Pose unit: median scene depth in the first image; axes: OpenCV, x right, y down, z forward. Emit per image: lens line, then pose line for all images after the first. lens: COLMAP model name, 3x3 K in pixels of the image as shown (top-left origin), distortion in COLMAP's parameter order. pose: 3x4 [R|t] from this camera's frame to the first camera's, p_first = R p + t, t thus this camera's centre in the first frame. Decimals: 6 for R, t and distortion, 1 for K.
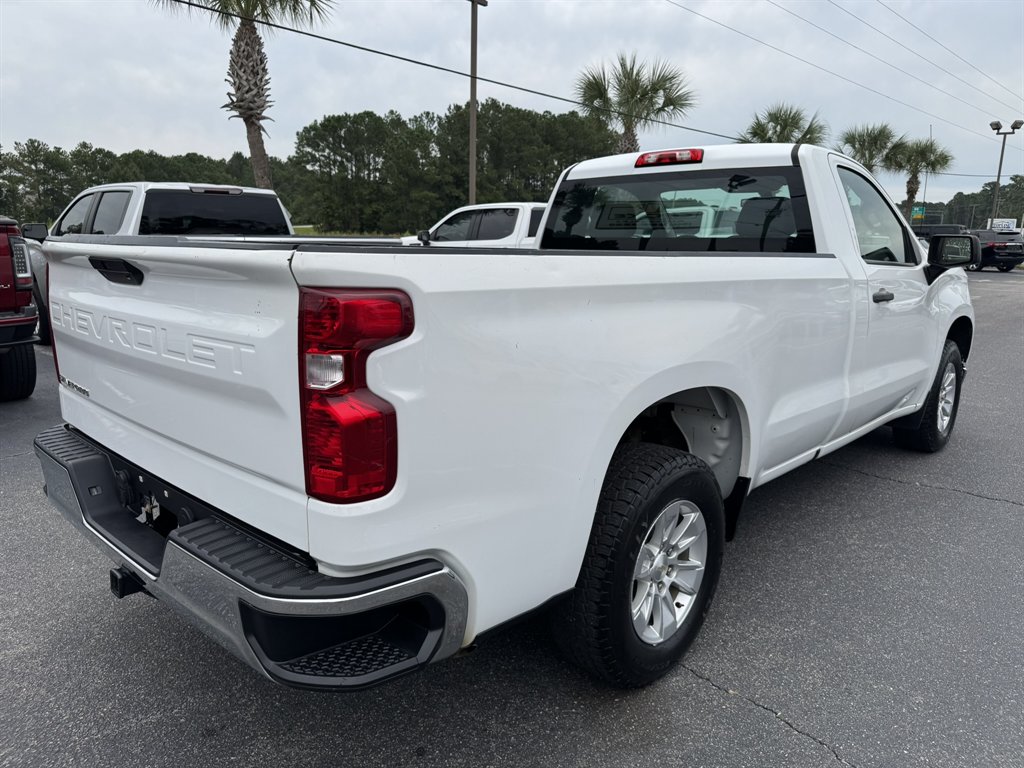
lens RADIAL K [[721.9, 0, 513.1], [0, 721.9, 391.3], [0, 0, 1]] dist [0.044069, -0.055718]
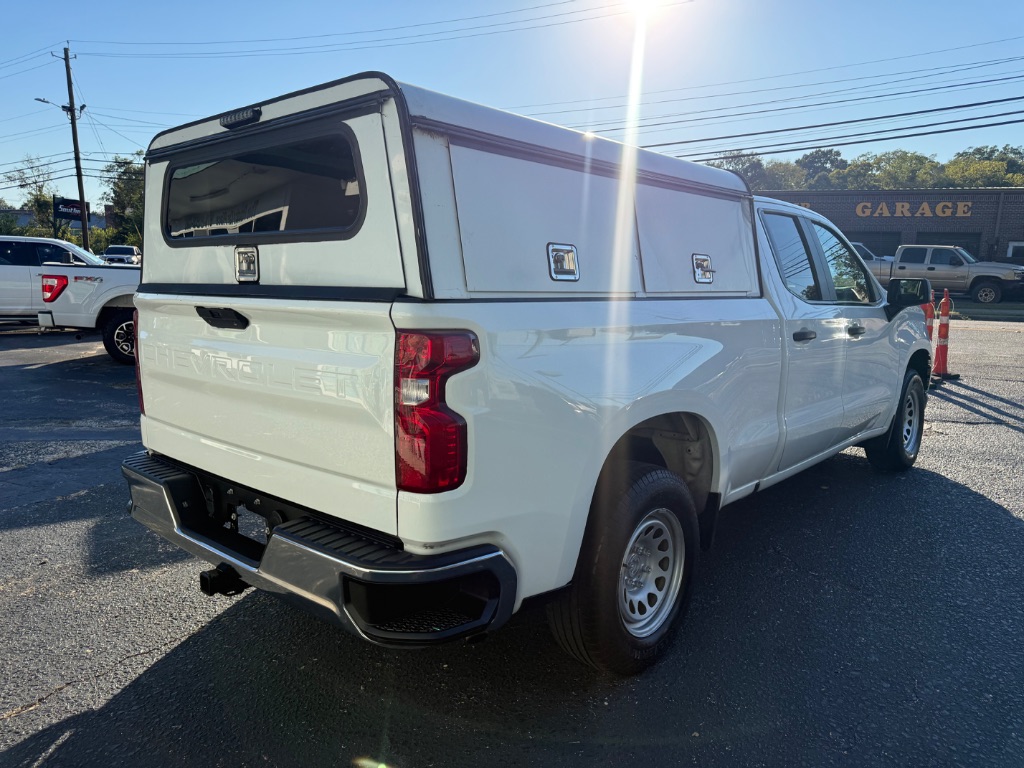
lens RADIAL K [[721.9, 0, 530.4], [0, 721.9, 378.8], [0, 0, 1]] dist [0.044069, -0.055718]
pose [[0.999038, -0.014740, 0.041299, -0.040409], [0.017678, 0.997269, -0.071710, 0.017961], [-0.040129, 0.072371, 0.996570, -0.126672]]
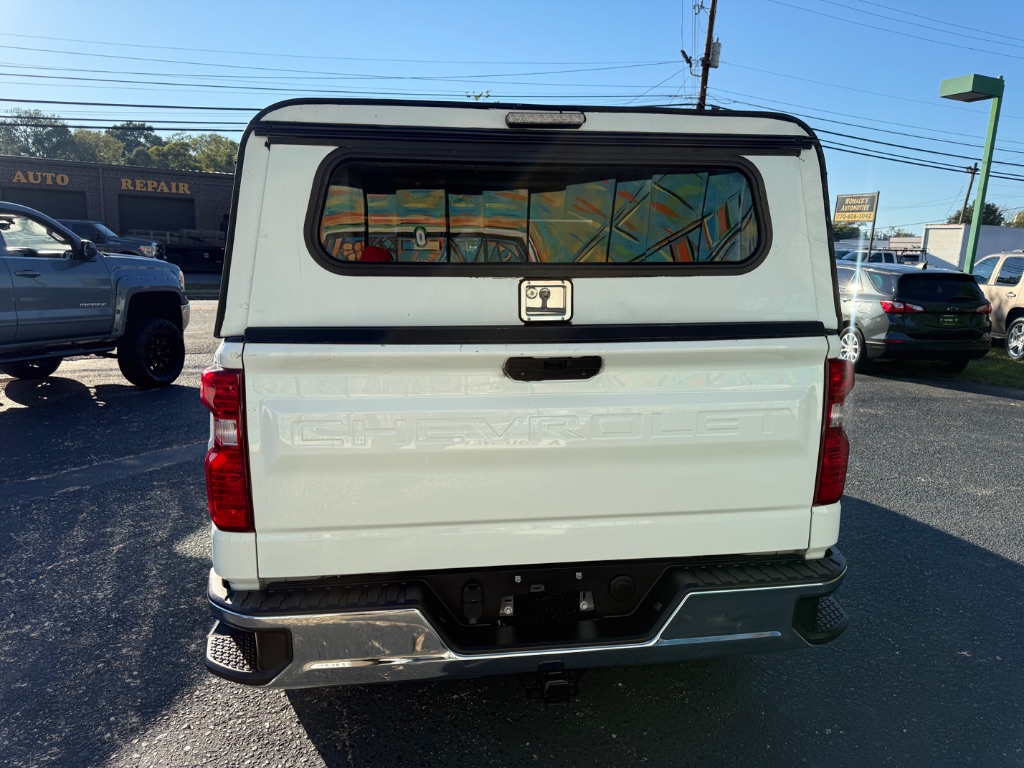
lens RADIAL K [[721.9, 0, 509.8], [0, 721.9, 385.9], [0, 0, 1]] dist [0.044069, -0.055718]
pose [[0.637367, -0.141318, 0.757491, -0.689757], [0.165624, 0.985187, 0.044438, -0.100789], [-0.752550, 0.097136, 0.651331, 0.202406]]
